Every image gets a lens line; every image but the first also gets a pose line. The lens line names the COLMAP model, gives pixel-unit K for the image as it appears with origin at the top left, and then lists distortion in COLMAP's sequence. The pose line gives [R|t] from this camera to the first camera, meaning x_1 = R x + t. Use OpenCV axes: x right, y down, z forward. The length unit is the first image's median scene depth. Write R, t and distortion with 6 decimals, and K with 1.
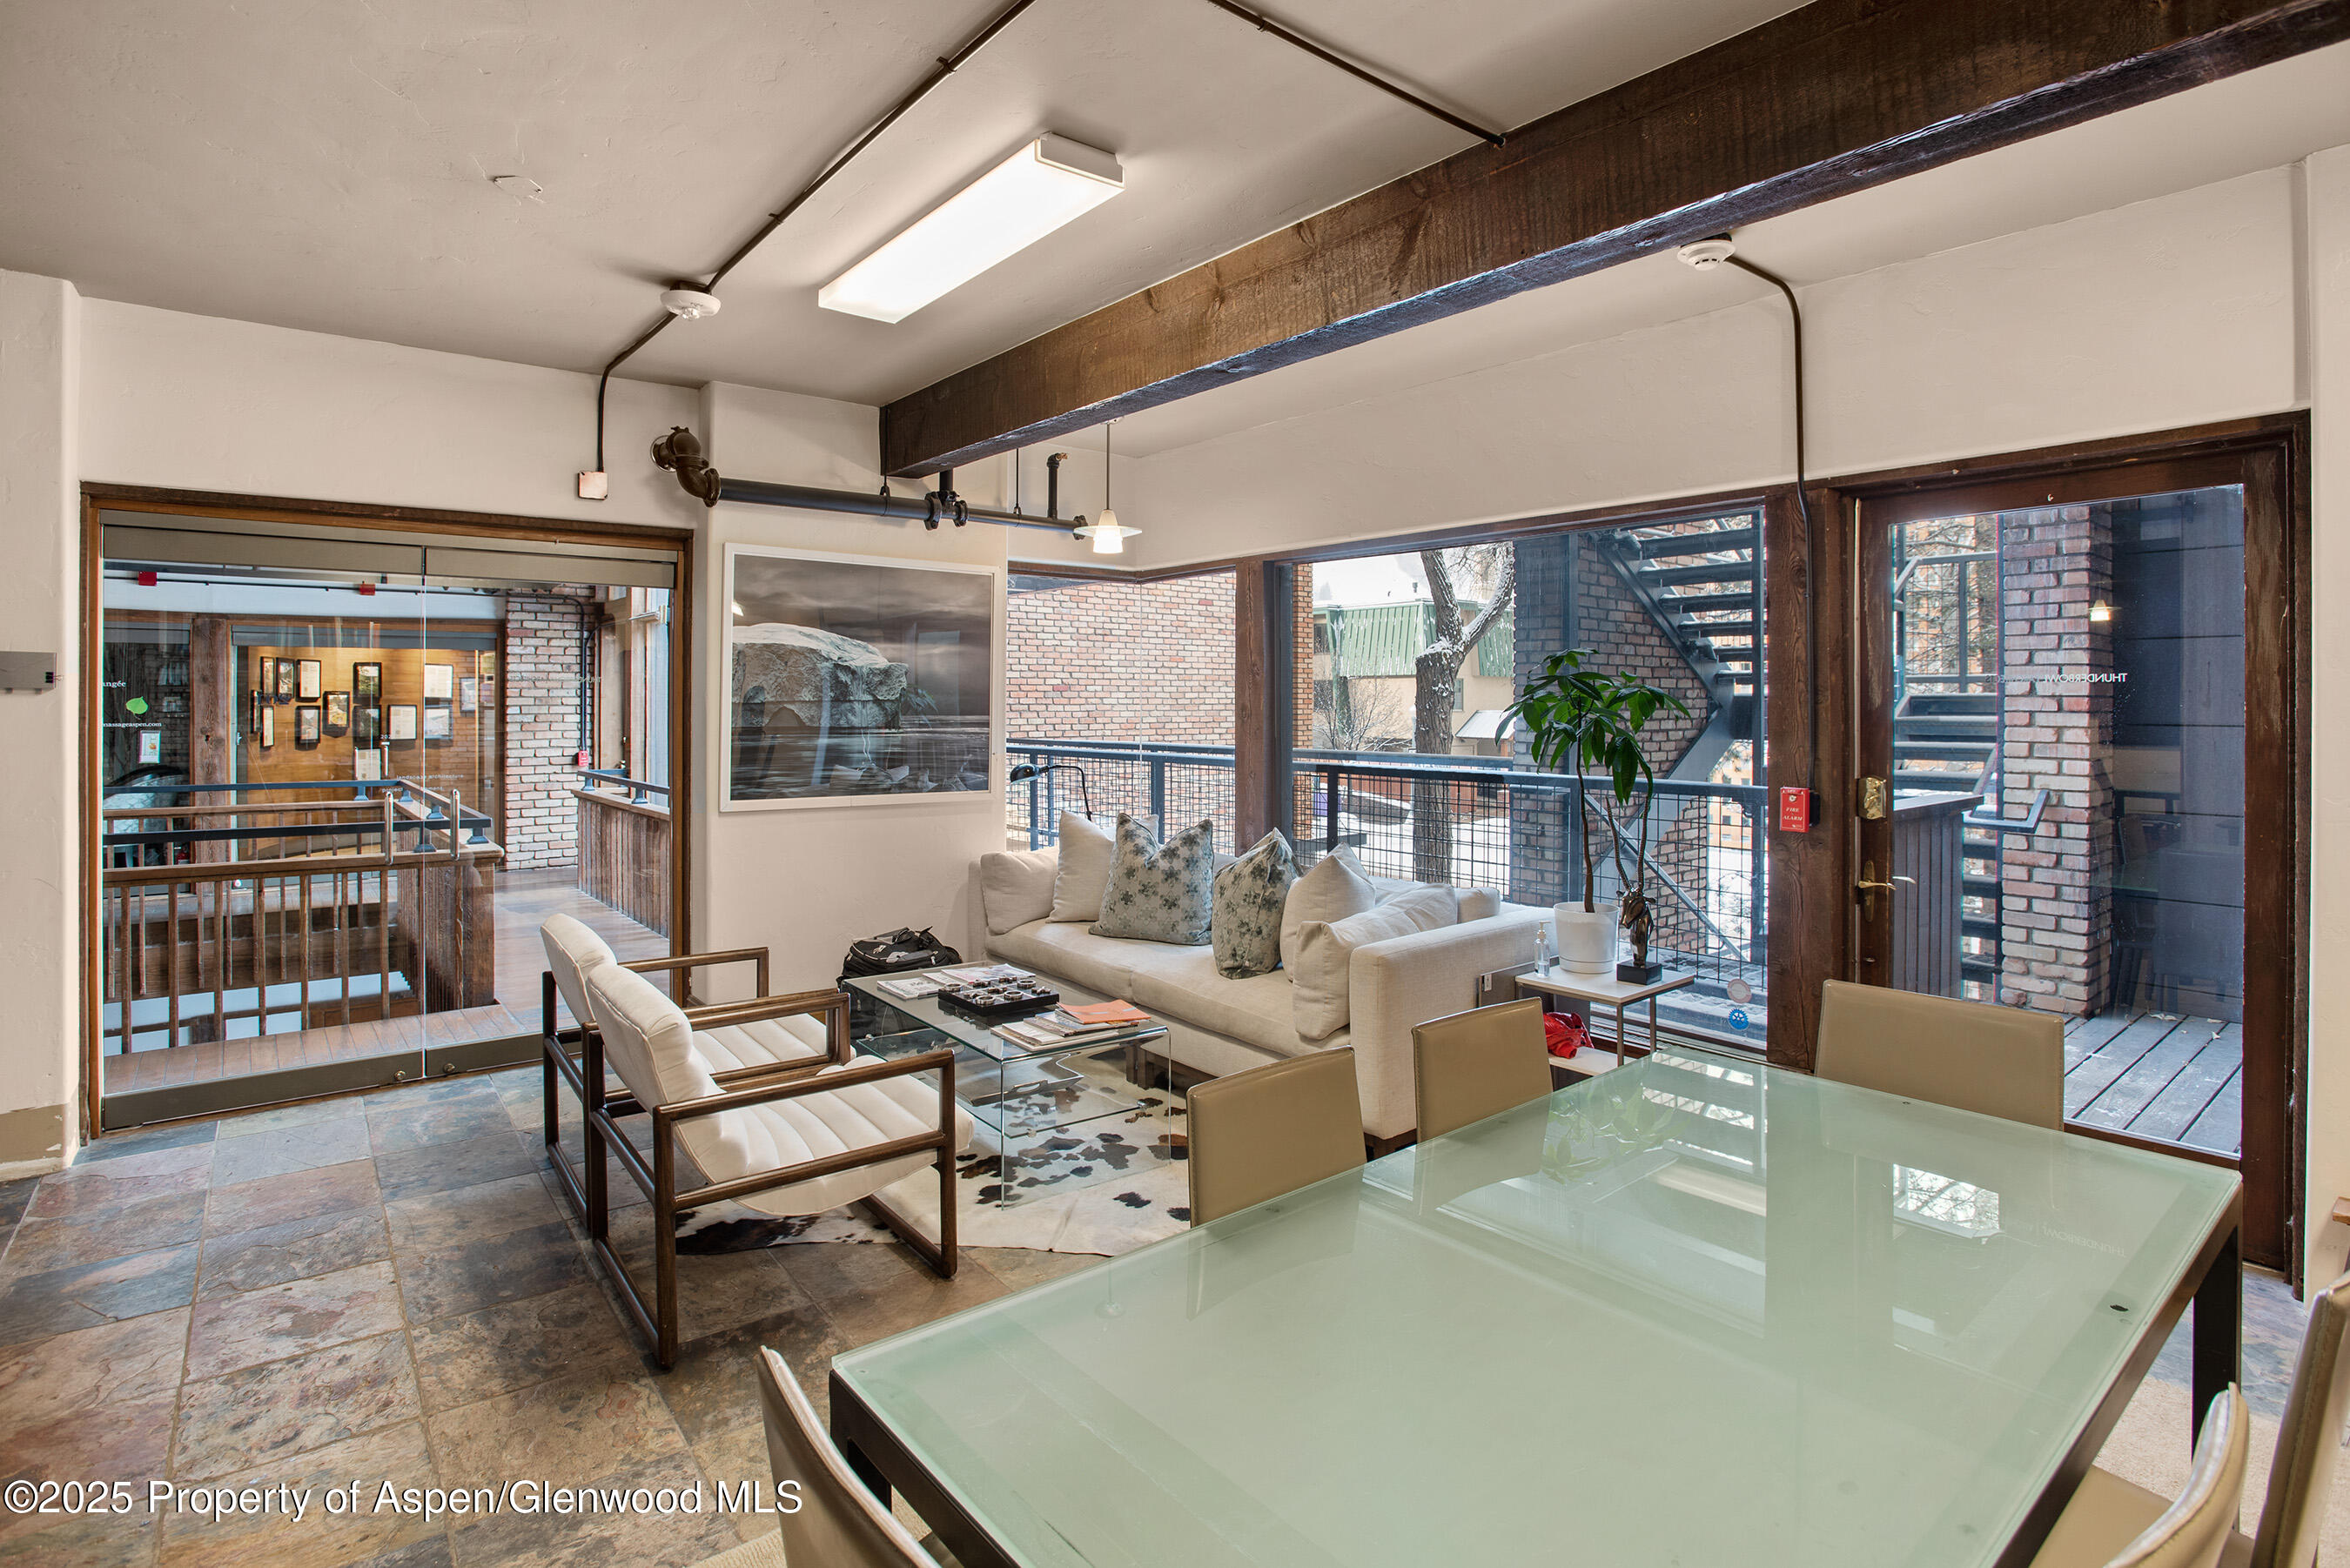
lens RADIAL K [[1185.9, 0, 1170.8], [0, 1185.9, 697.0], [0, 0, 1]] dist [-0.039773, 0.000204]
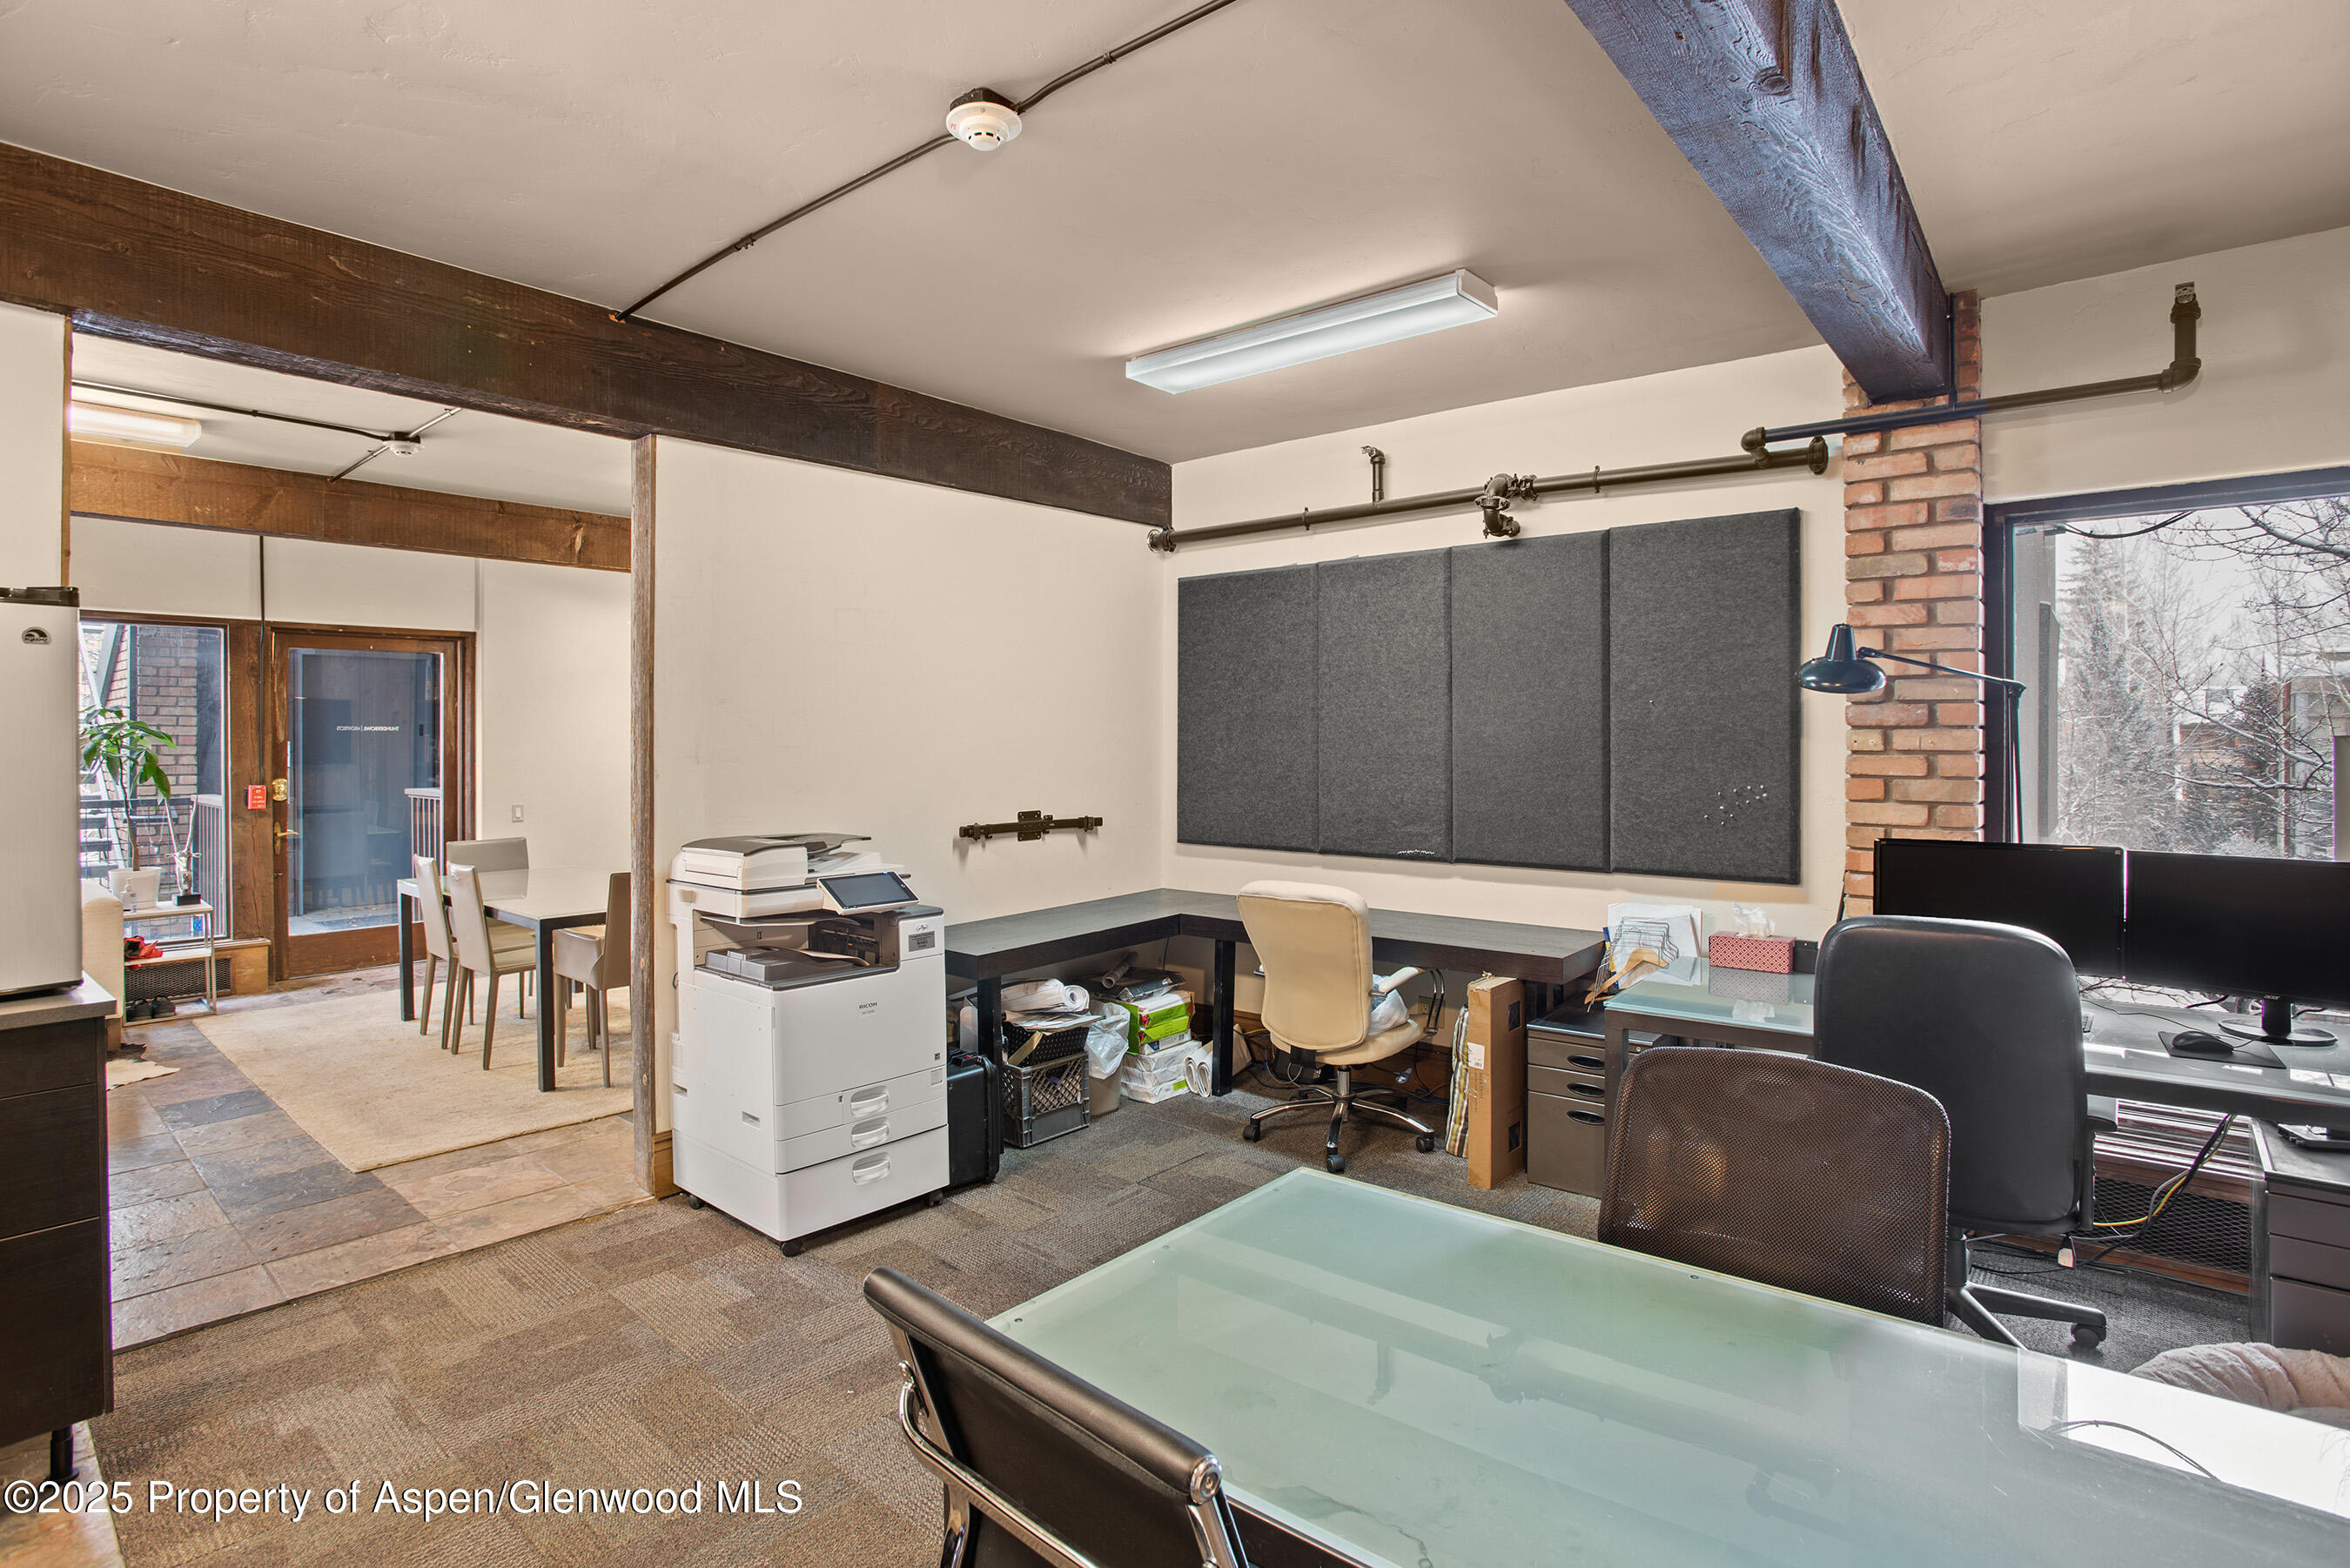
lens RADIAL K [[1178.3, 0, 1177.5], [0, 1178.3, 734.3], [0, 0, 1]] dist [-0.079758, 0.040377]
pose [[-0.183484, 0.002283, 0.983020, -1.097860], [-0.001884, 0.999995, -0.002674, -0.000734], [-0.983021, -0.002343, -0.183478, -0.080178]]
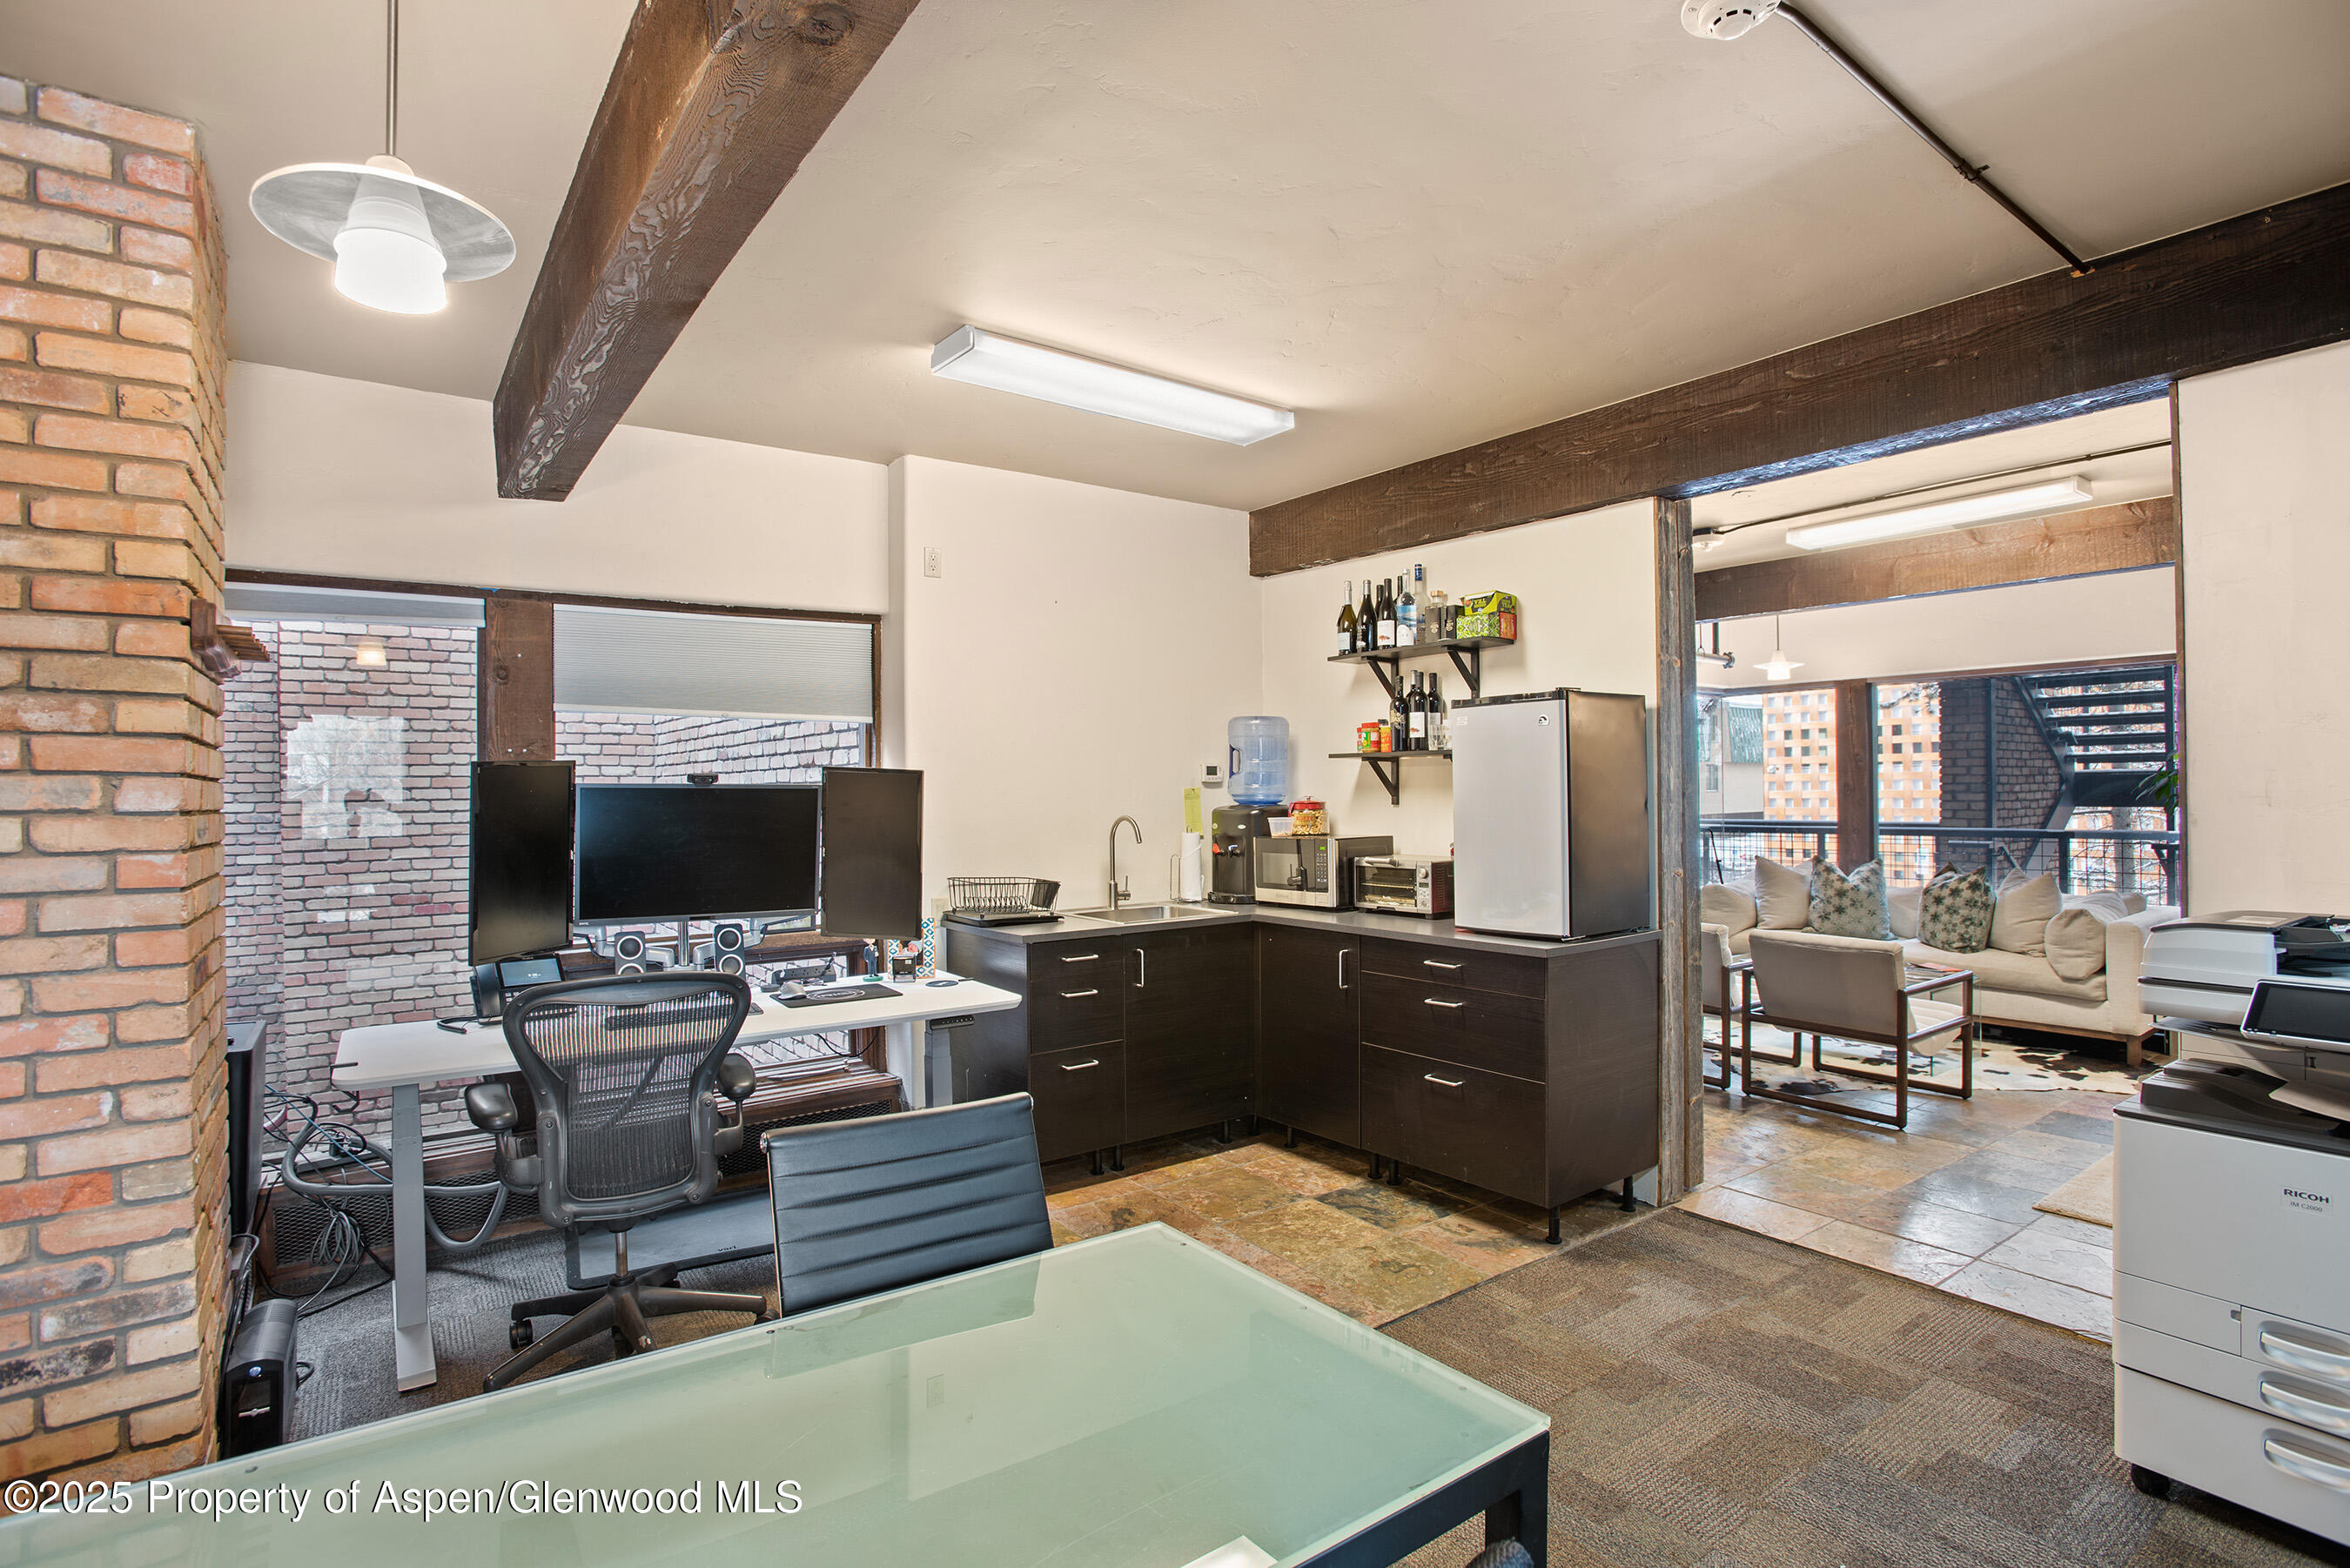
lens RADIAL K [[1157.0, 0, 1171.3], [0, 1157.0, 789.7], [0, 0, 1]] dist [-0.069507, 0.034450]
pose [[0.998971, -0.013064, -0.043433, -0.789551], [0.013278, 0.999901, 0.004633, -0.001376], [0.043369, -0.005205, 0.999046, -0.459998]]
